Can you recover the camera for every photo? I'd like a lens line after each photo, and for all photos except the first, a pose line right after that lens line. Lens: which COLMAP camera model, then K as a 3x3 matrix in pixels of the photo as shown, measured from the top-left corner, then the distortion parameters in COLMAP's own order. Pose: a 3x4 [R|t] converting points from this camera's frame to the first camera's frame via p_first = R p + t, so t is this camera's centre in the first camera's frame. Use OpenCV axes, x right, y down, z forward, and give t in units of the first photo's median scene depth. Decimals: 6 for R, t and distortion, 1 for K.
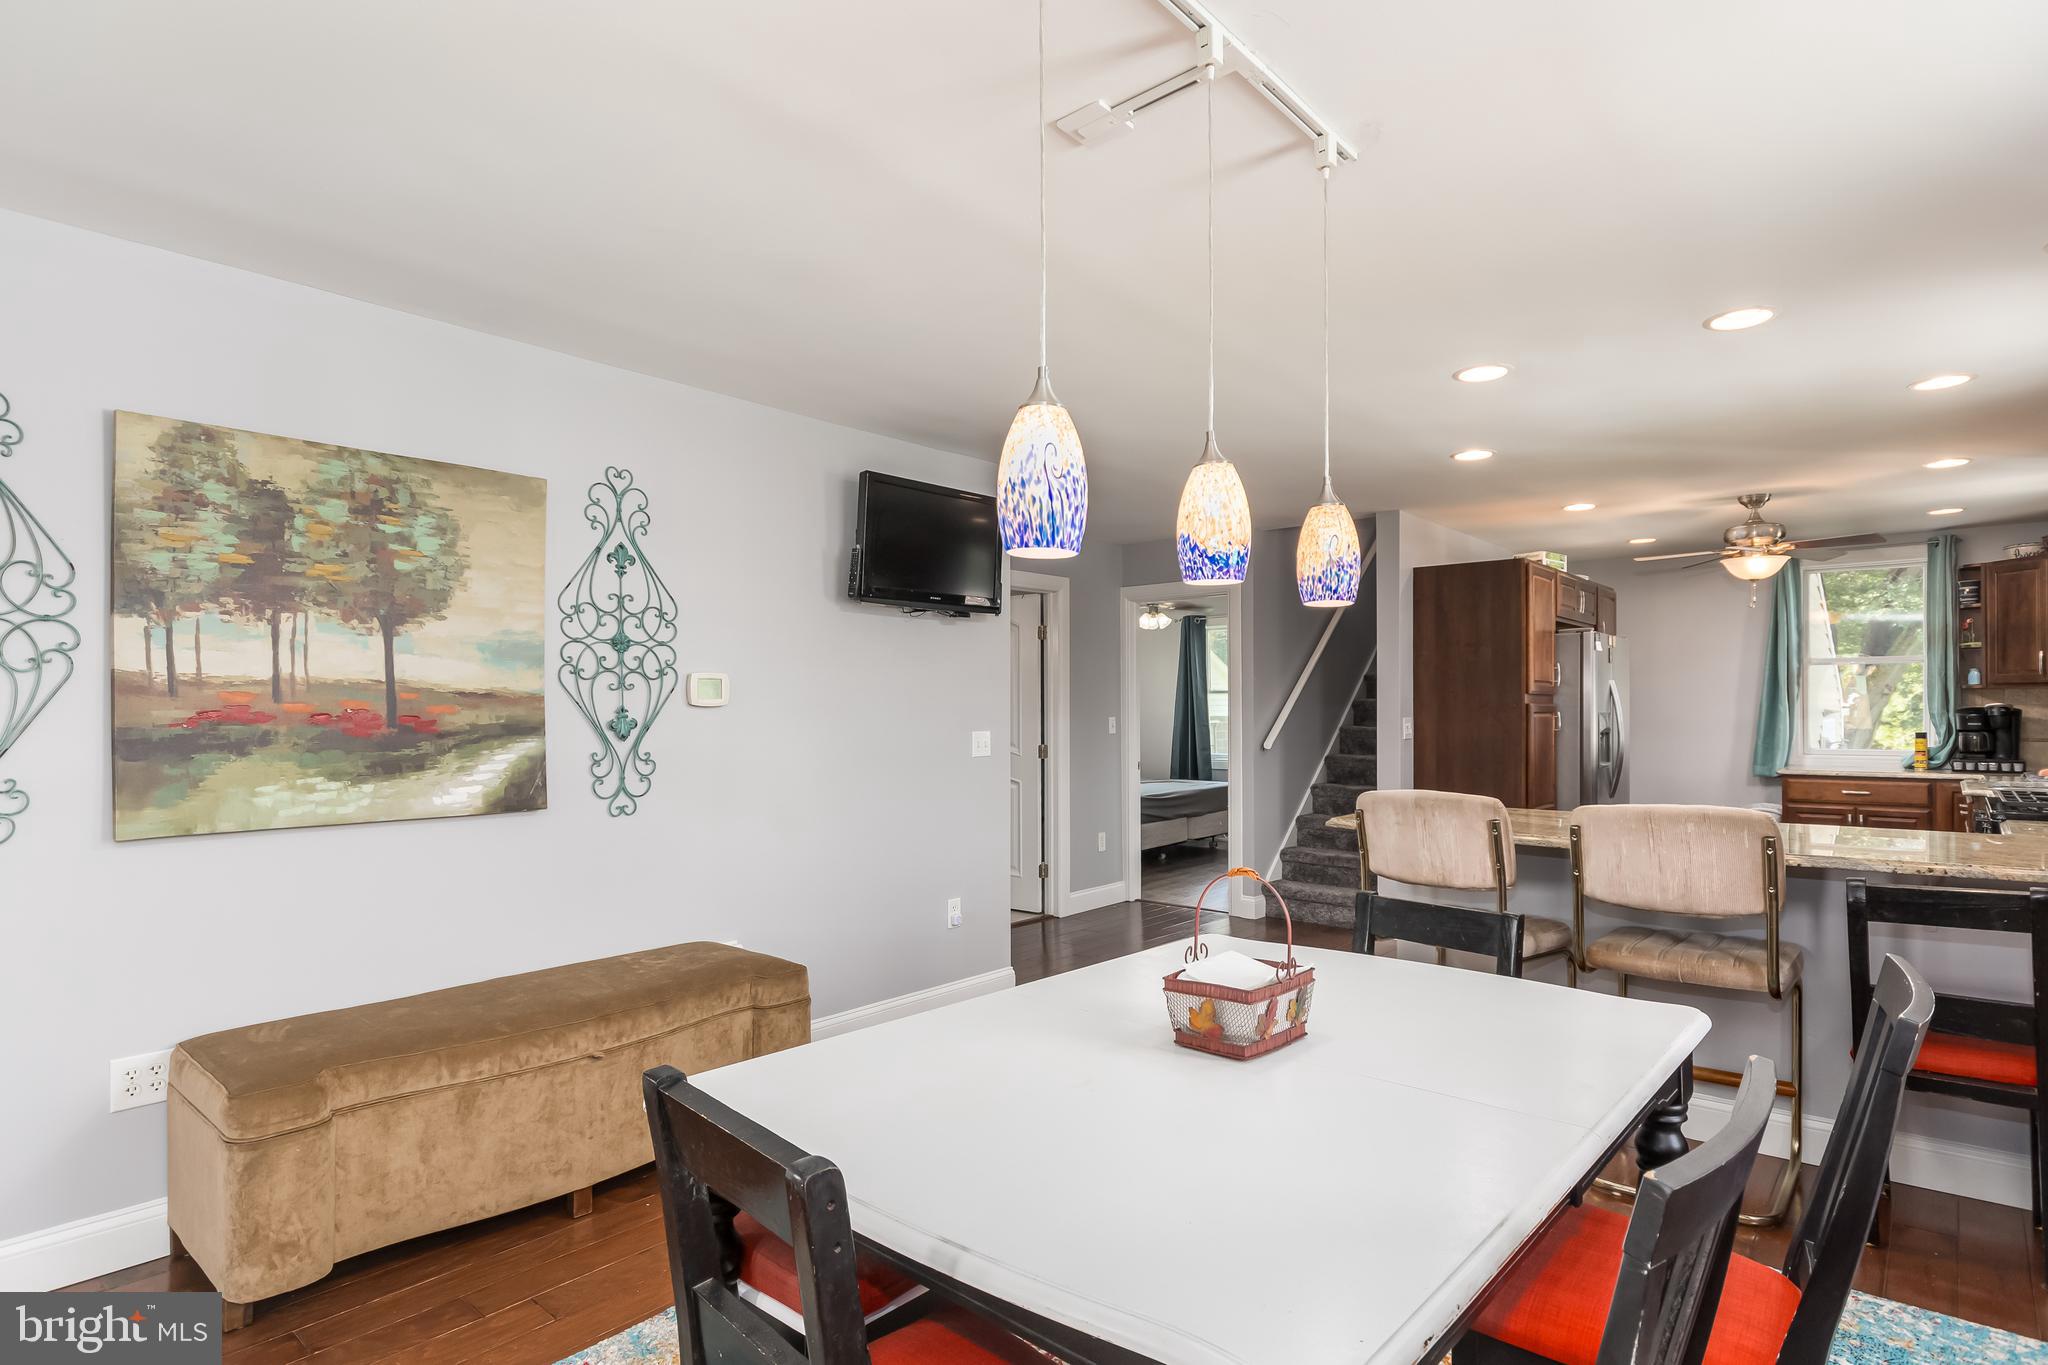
lens RADIAL K [[1080.8, 0, 994.4], [0, 1080.8, 710.6], [0, 0, 1]] dist [-0.018909, -0.000369]
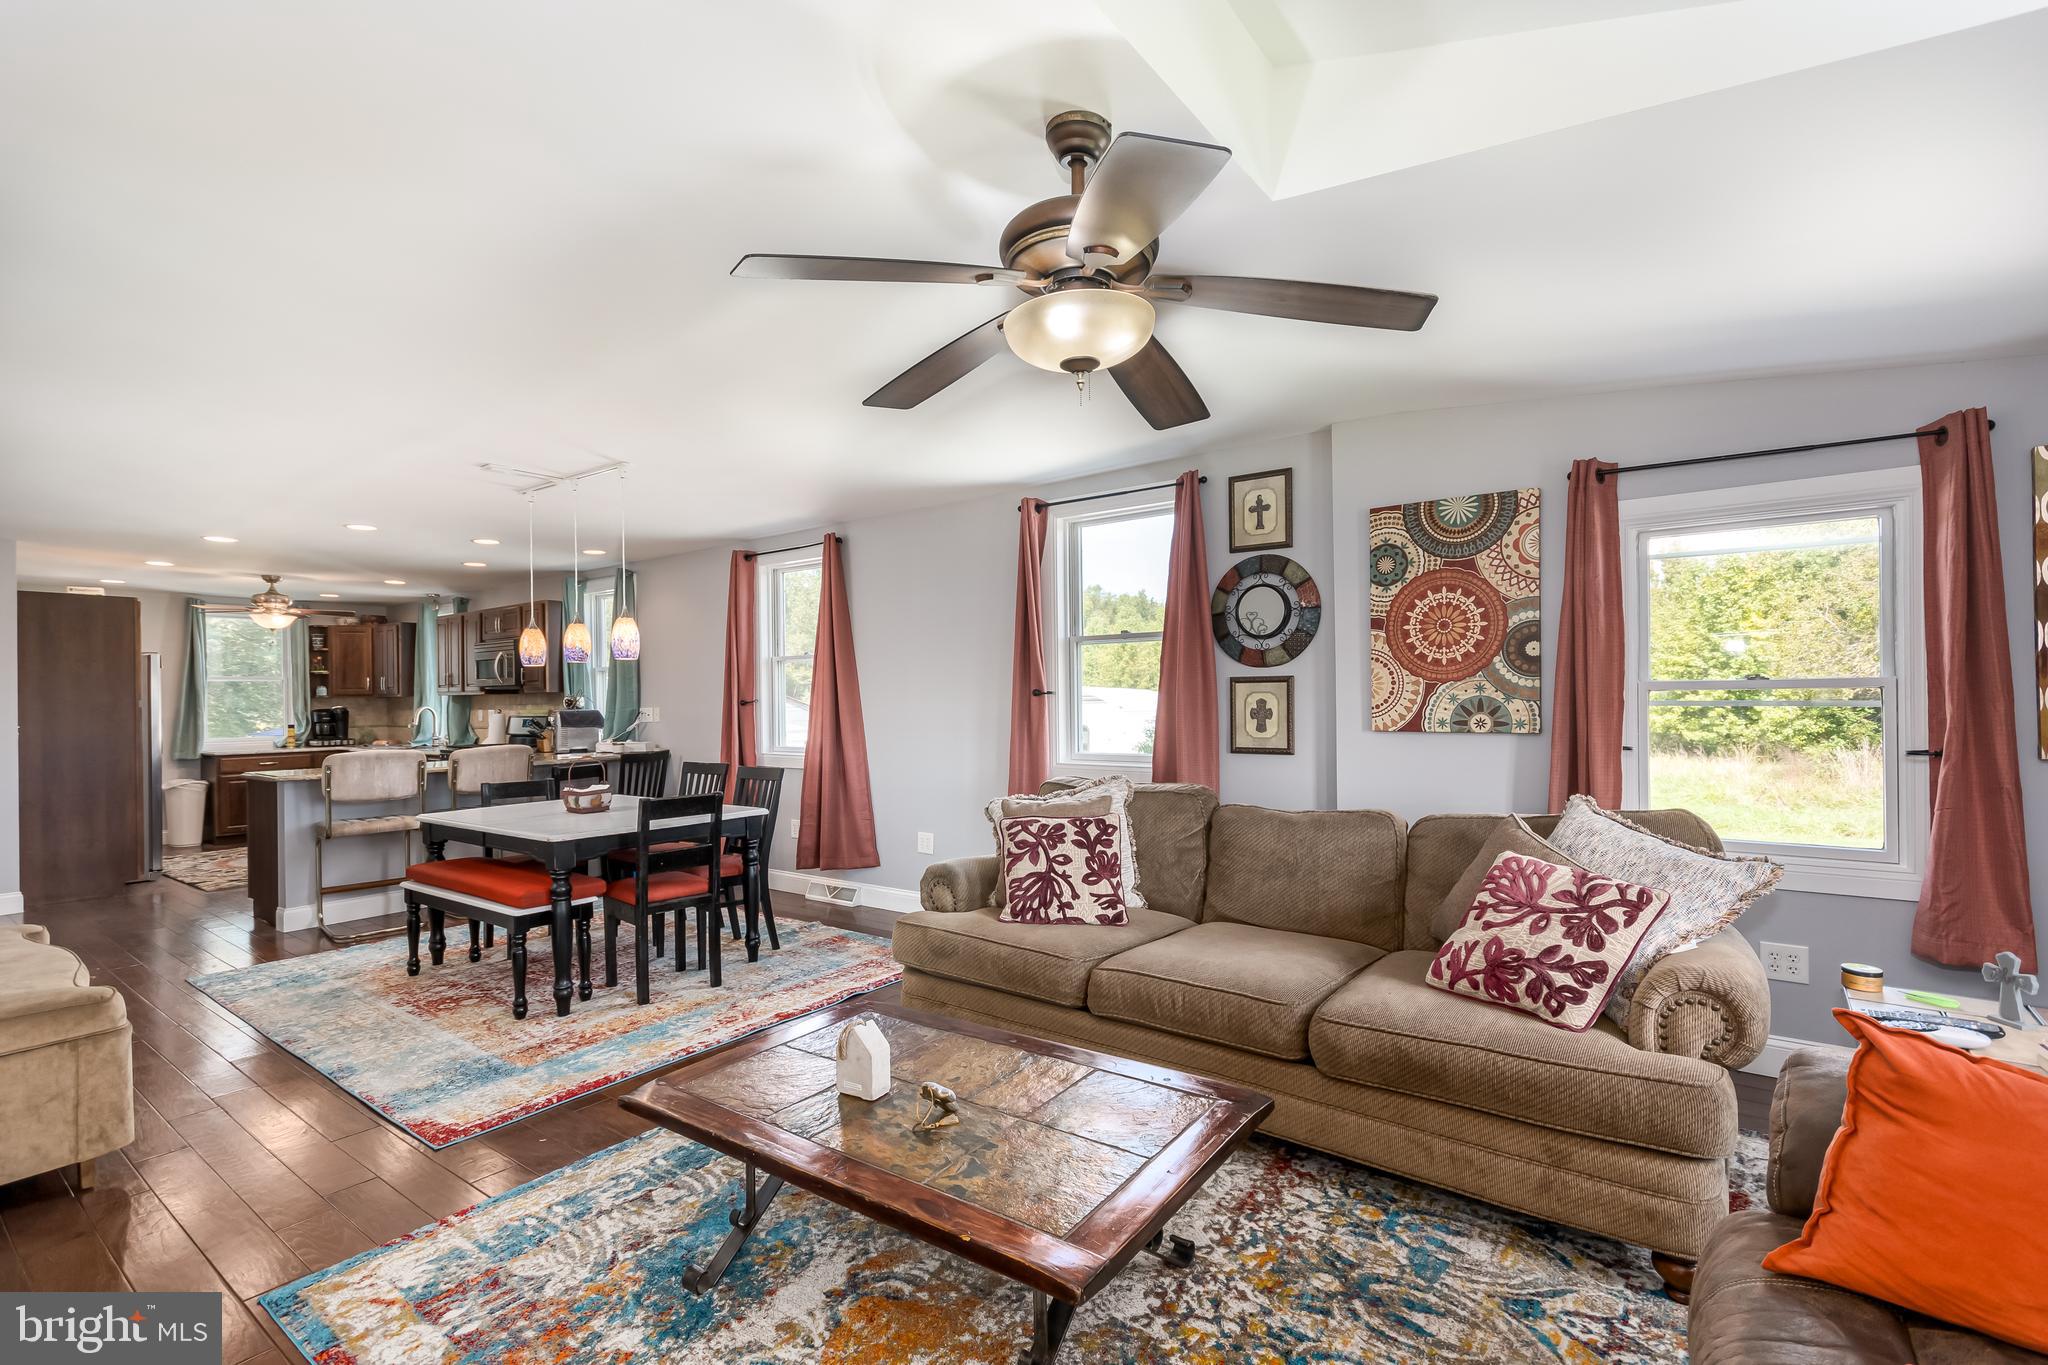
lens RADIAL K [[898.3, 0, 1023.2], [0, 898.3, 696.8], [0, 0, 1]] dist [0.000392, 0.000099]
pose [[-0.090689, 0.007257, 0.995853, -0.621889], [0.014316, 0.999880, -0.005983, 0.002430], [-0.995776, 0.013714, -0.090782, 0.008311]]
